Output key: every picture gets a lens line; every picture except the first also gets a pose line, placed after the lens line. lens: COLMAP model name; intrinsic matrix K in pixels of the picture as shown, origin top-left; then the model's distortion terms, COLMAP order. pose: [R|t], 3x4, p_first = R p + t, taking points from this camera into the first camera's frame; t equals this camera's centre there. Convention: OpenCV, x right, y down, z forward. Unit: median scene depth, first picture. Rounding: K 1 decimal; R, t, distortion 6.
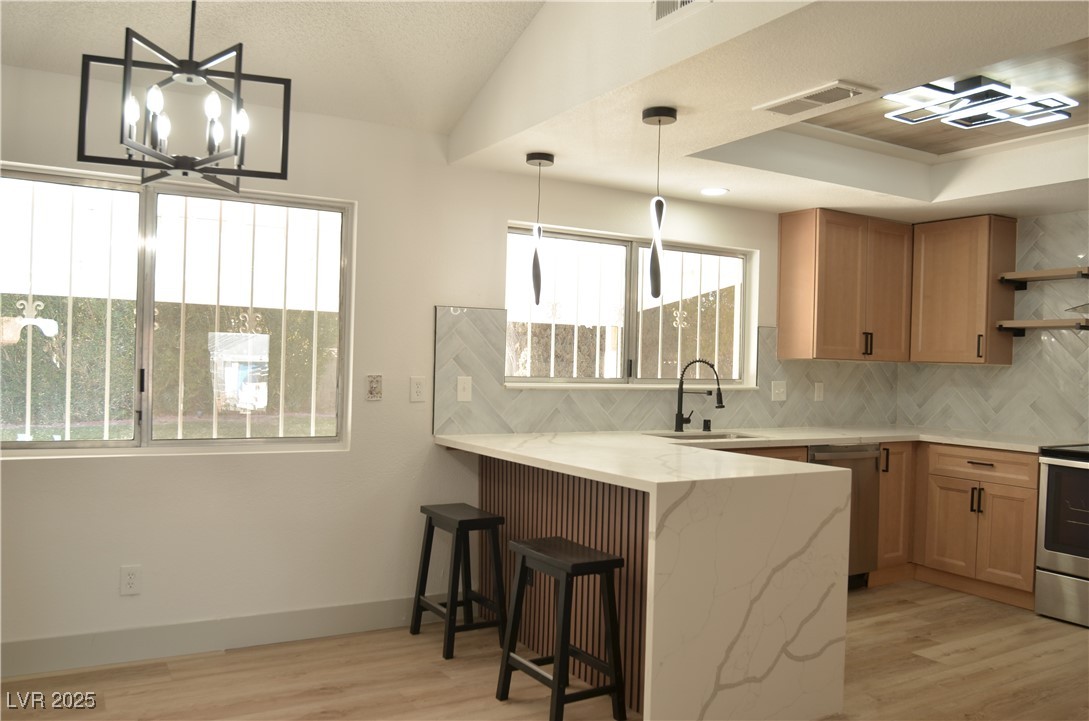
lens RADIAL K [[857.4, 0, 547.2], [0, 857.4, 370.1], [0, 0, 1]] dist [-0.079802, 0.039499]
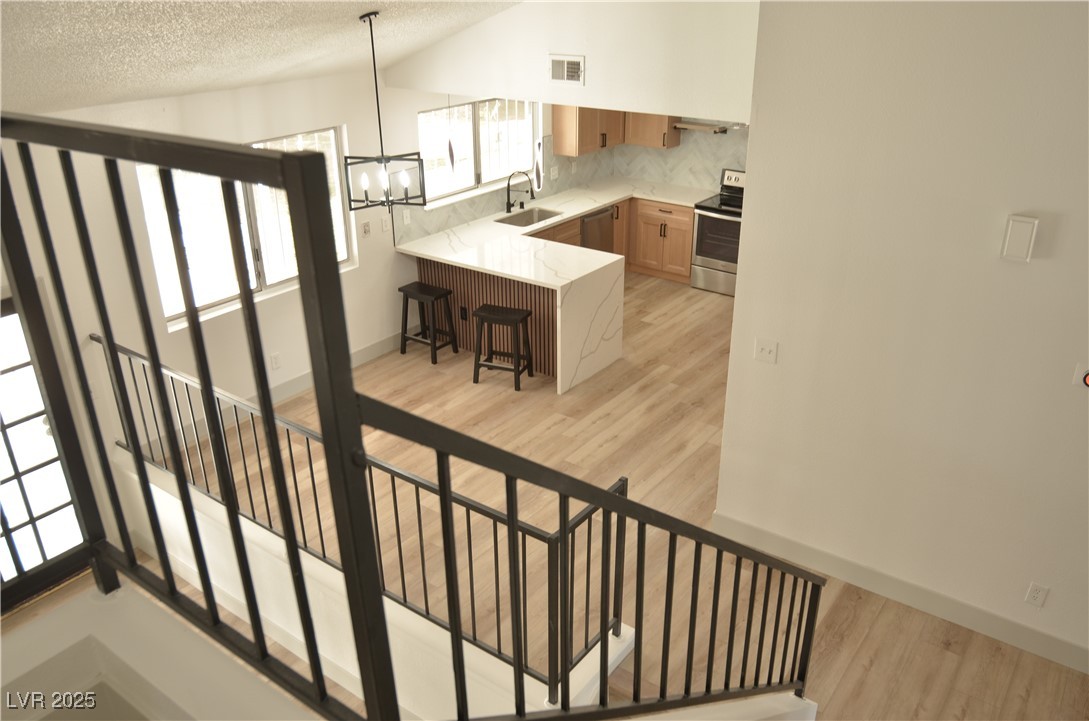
lens RADIAL K [[857.4, 0, 545.9], [0, 857.4, 354.9], [0, 0, 1]] dist [-0.079802, 0.039499]
pose [[0.922355, -0.185282, 0.339017, -0.434063], [0.032589, 0.911684, 0.409598, -0.387842], [-0.384967, -0.366746, 0.846934, -0.623910]]
